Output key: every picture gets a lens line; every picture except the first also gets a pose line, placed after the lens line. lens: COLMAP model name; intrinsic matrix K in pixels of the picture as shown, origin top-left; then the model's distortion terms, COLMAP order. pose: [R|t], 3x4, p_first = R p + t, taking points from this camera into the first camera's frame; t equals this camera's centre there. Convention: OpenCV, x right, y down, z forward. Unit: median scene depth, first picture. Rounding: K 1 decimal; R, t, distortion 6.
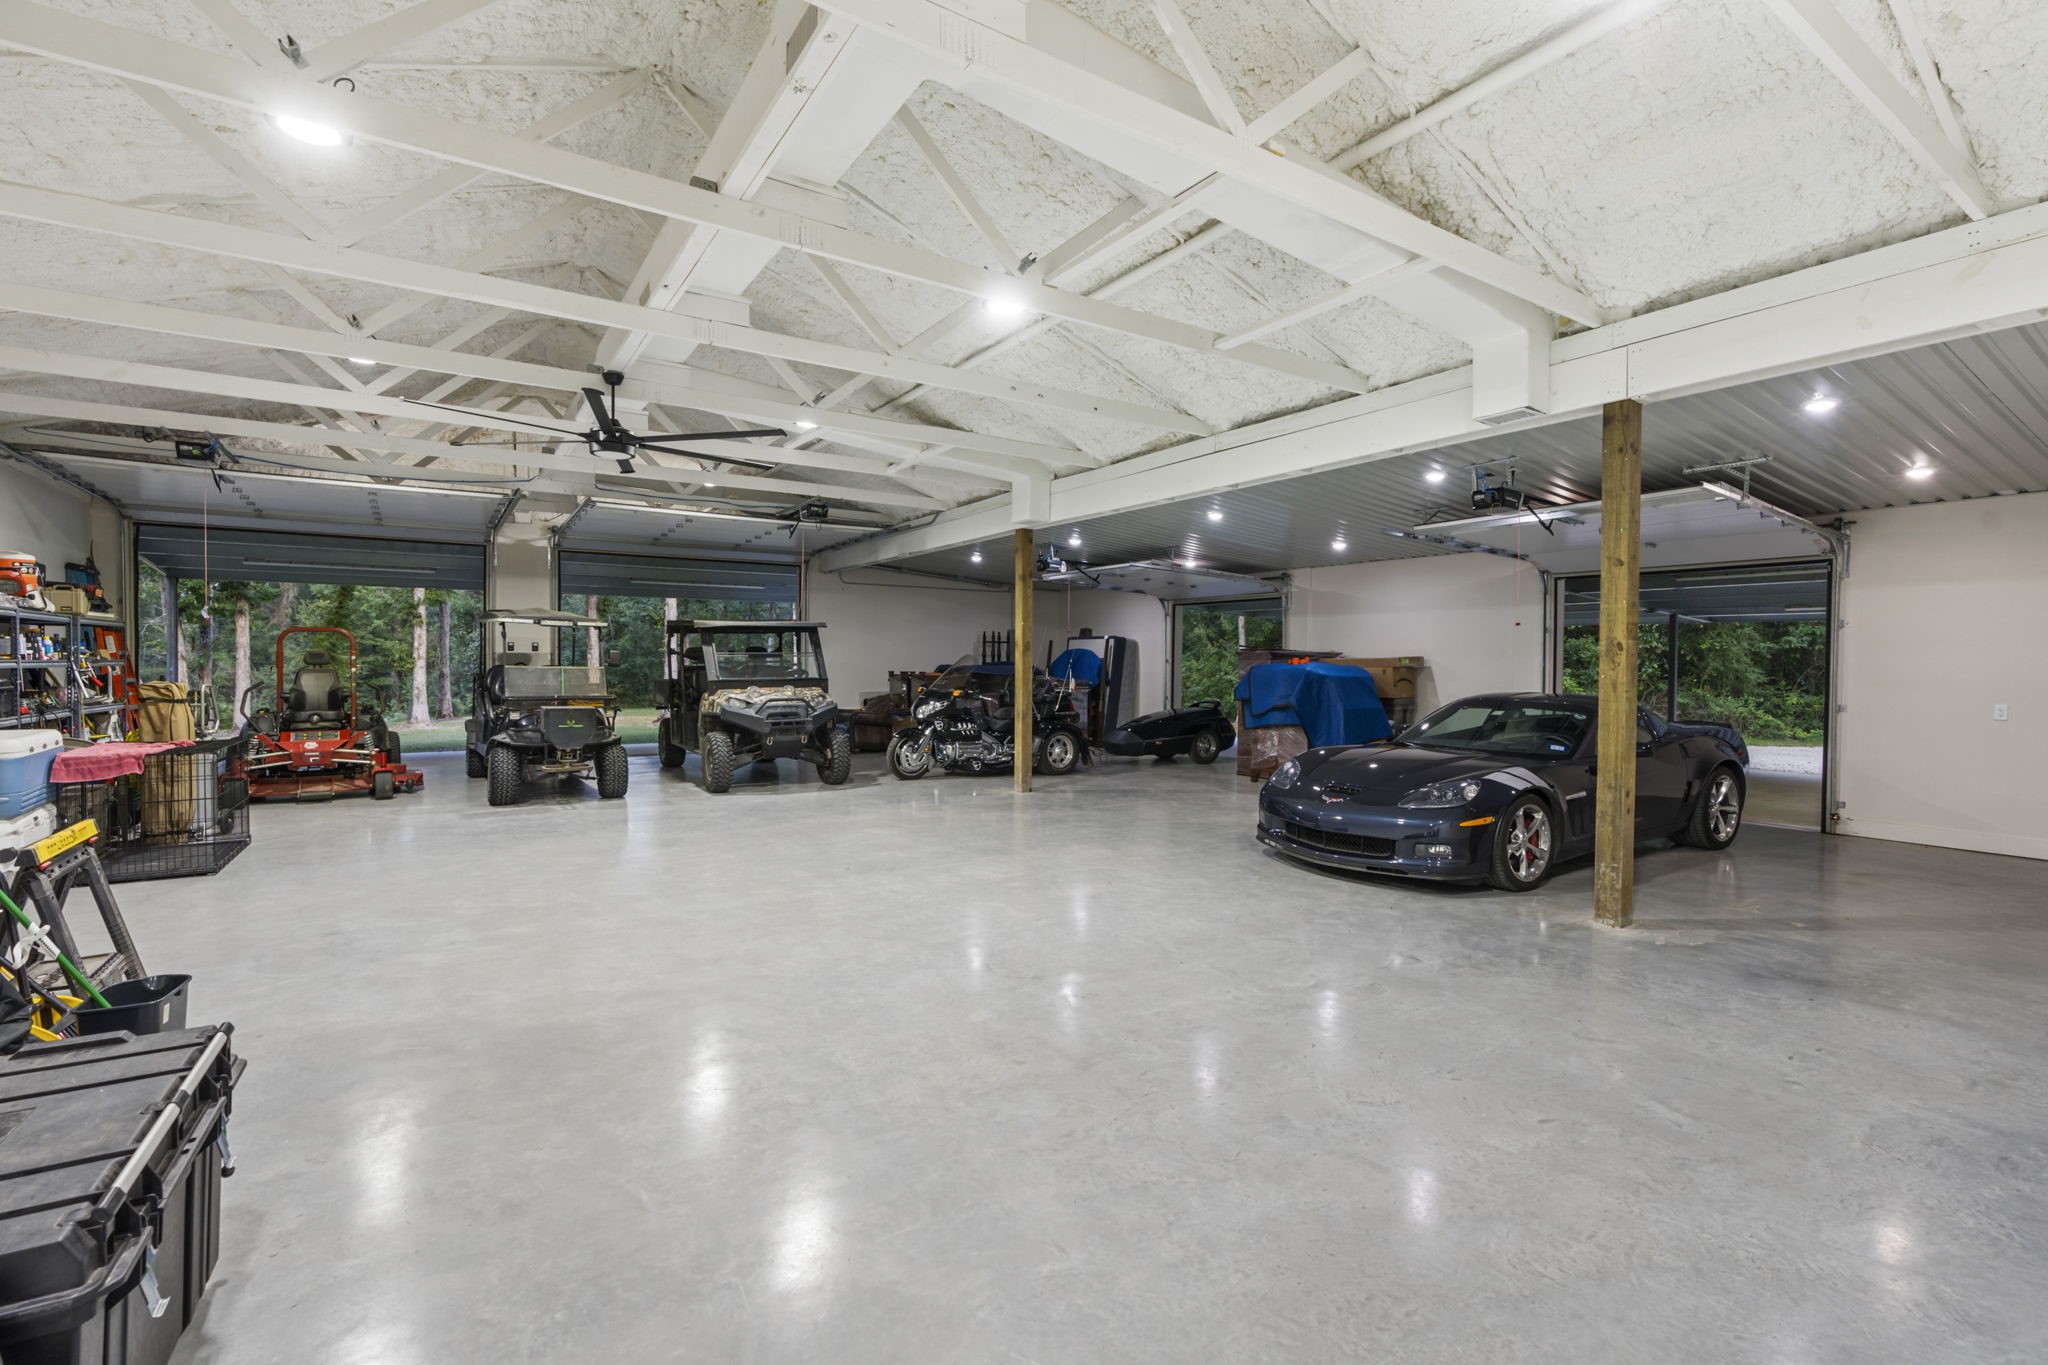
lens RADIAL K [[917.1, 0, 1023.1], [0, 917.1, 676.8], [0, 0, 1]] dist [-0.014193, 0.005634]
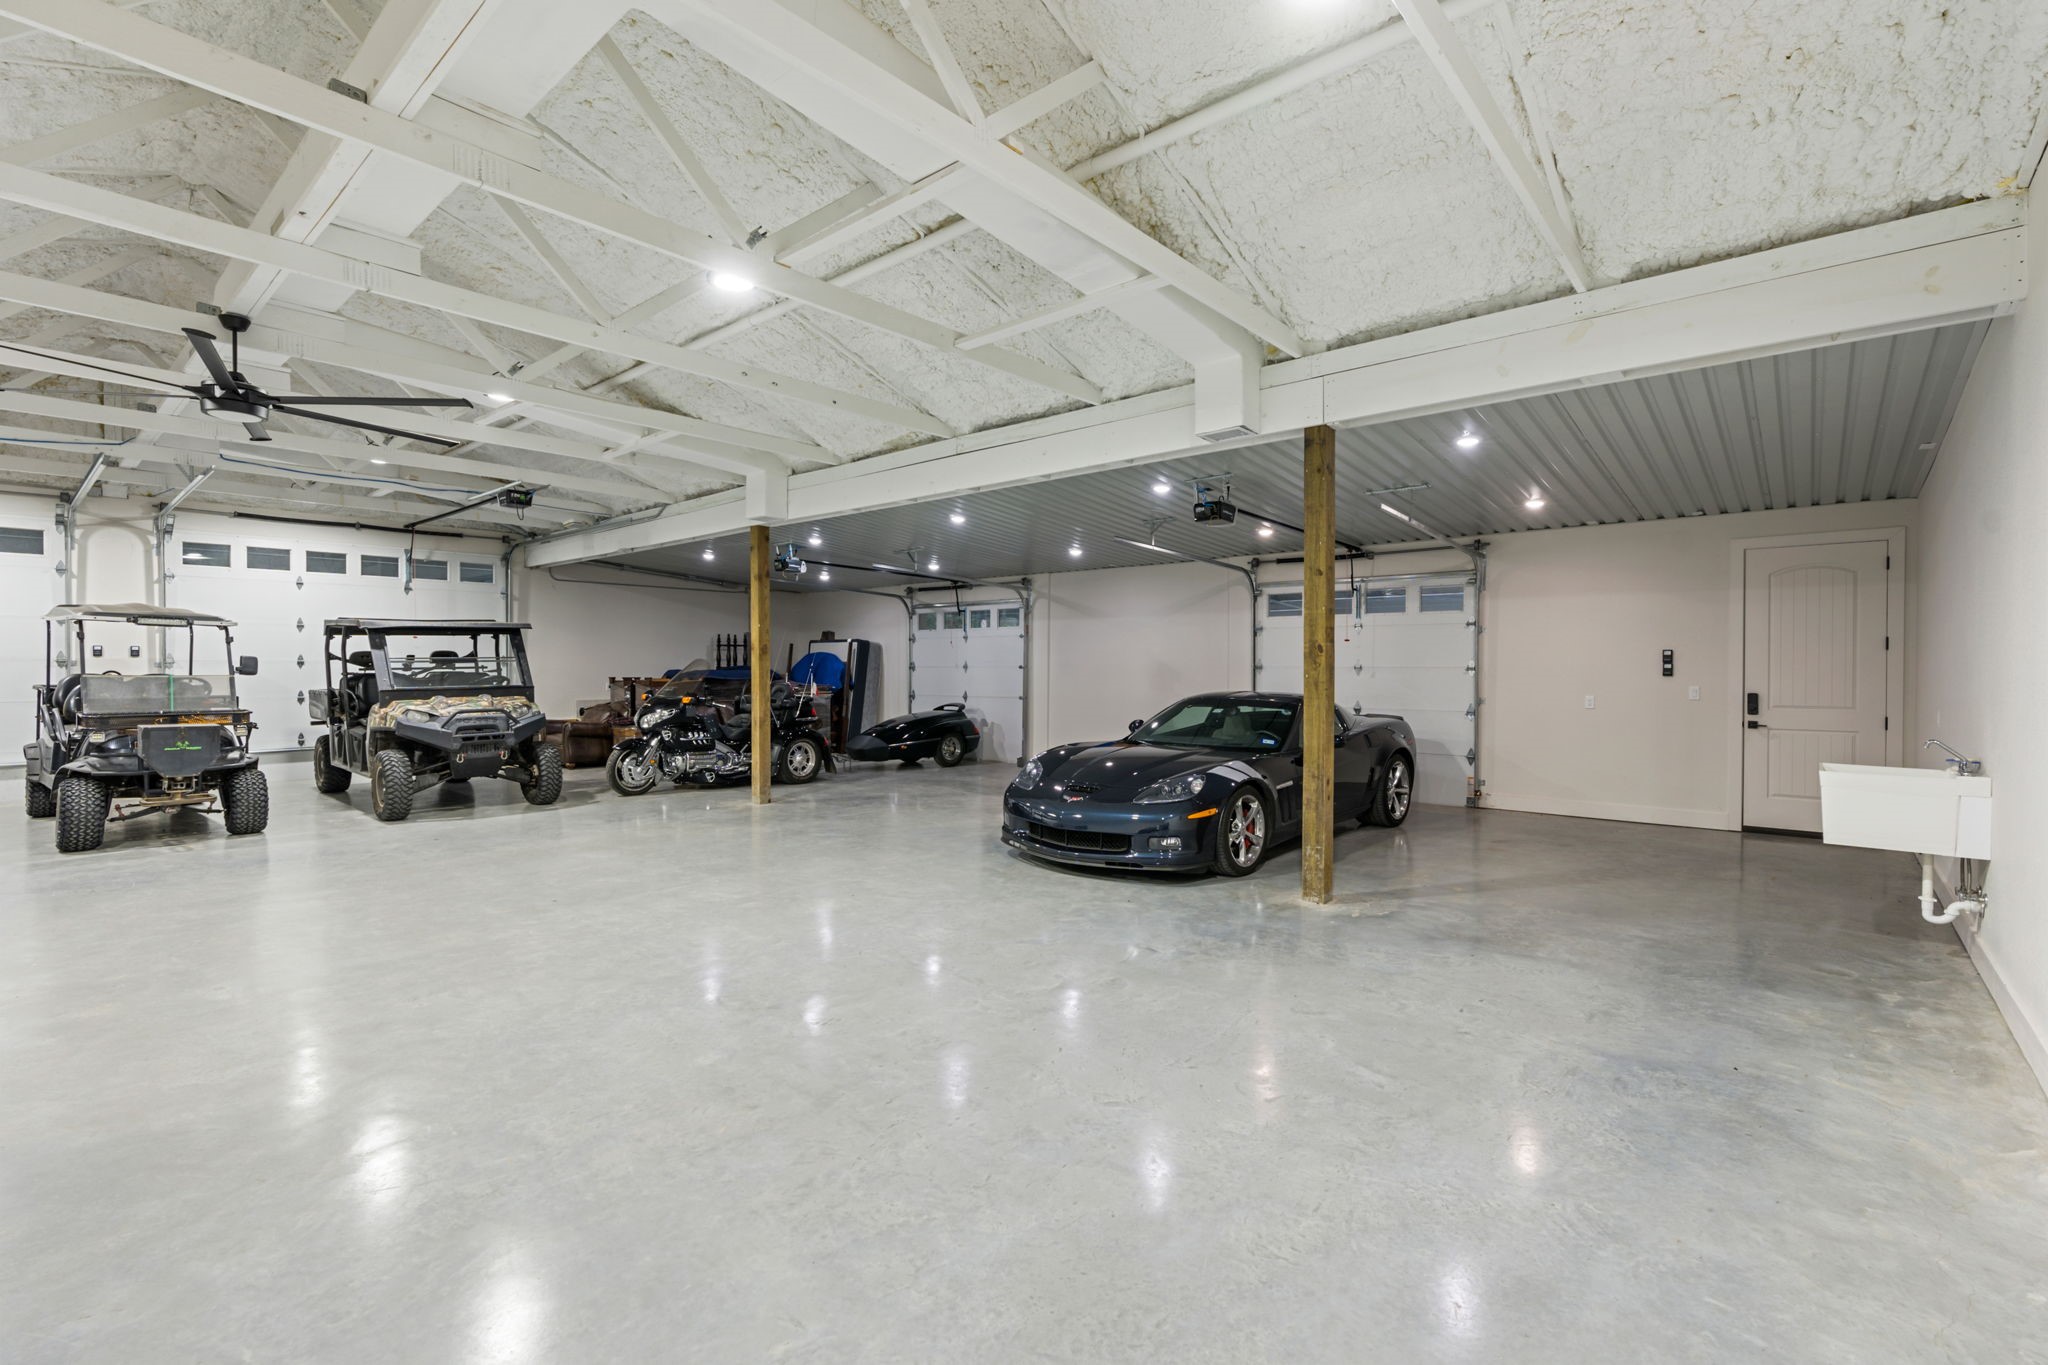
lens RADIAL K [[917.1, 0, 1023.1], [0, 917.1, 676.8], [0, 0, 1]] dist [-0.014193, 0.005634]
pose [[0.962141, -0.009370, 0.272389, 0.007339], [0.010414, 0.999943, -0.002386, -0.000236], [-0.272351, 0.005132, 0.962184, 0.033004]]
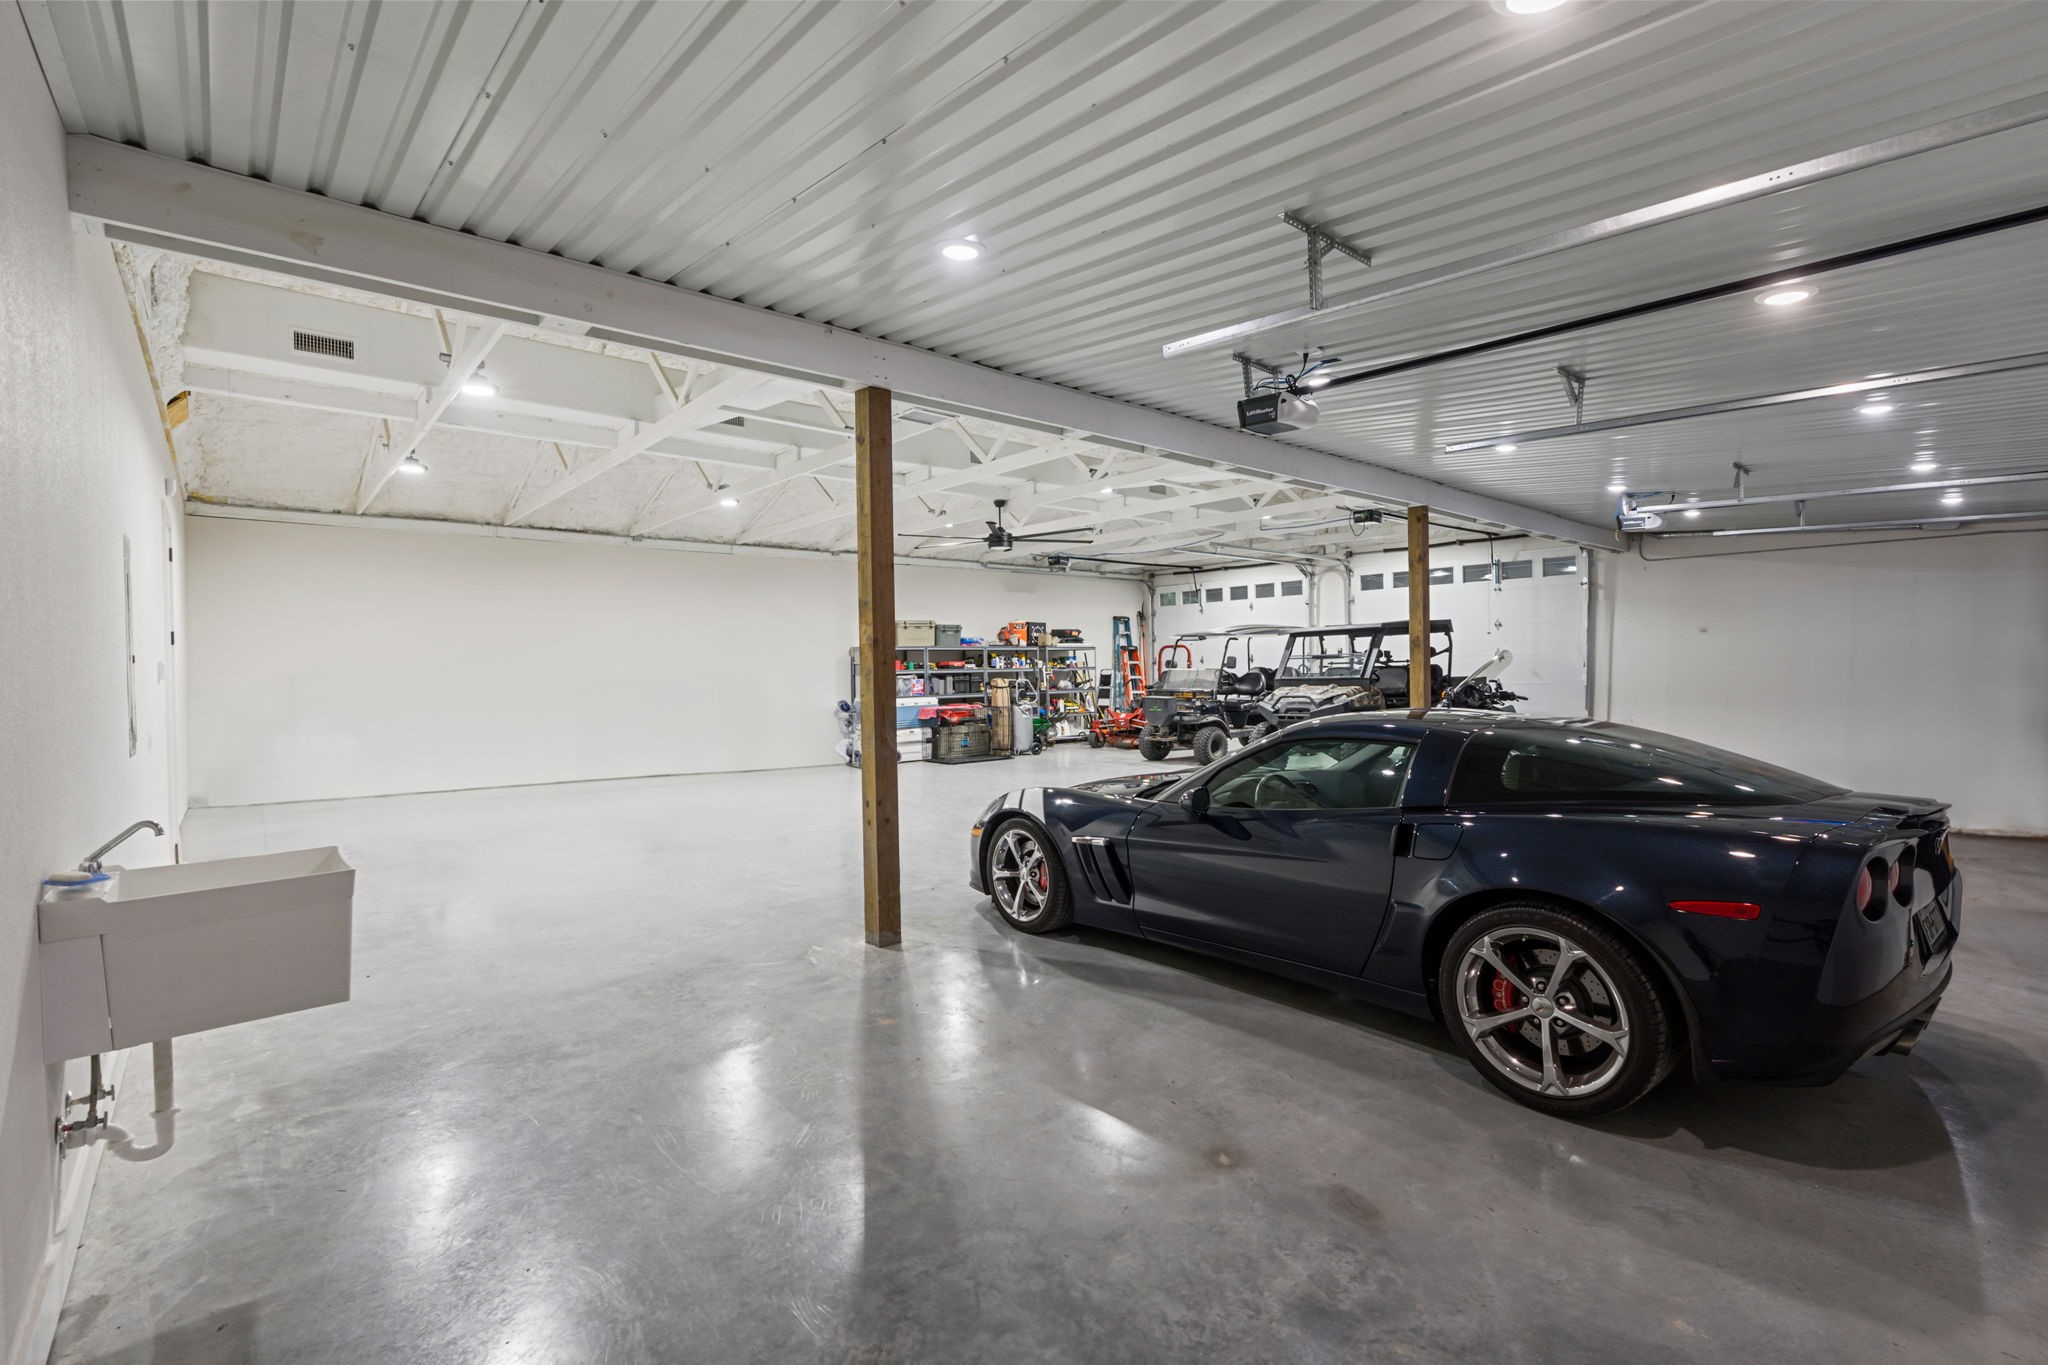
lens RADIAL K [[917.1, 0, 1023.1], [0, 917.1, 676.8], [0, 0, 1]] dist [-0.014193, 0.005634]
pose [[0.137254, 0.004771, -0.990524, 1.649353], [0.000020, 0.999988, 0.004820, -0.009152], [0.990536, -0.000682, 0.137253, 1.040475]]
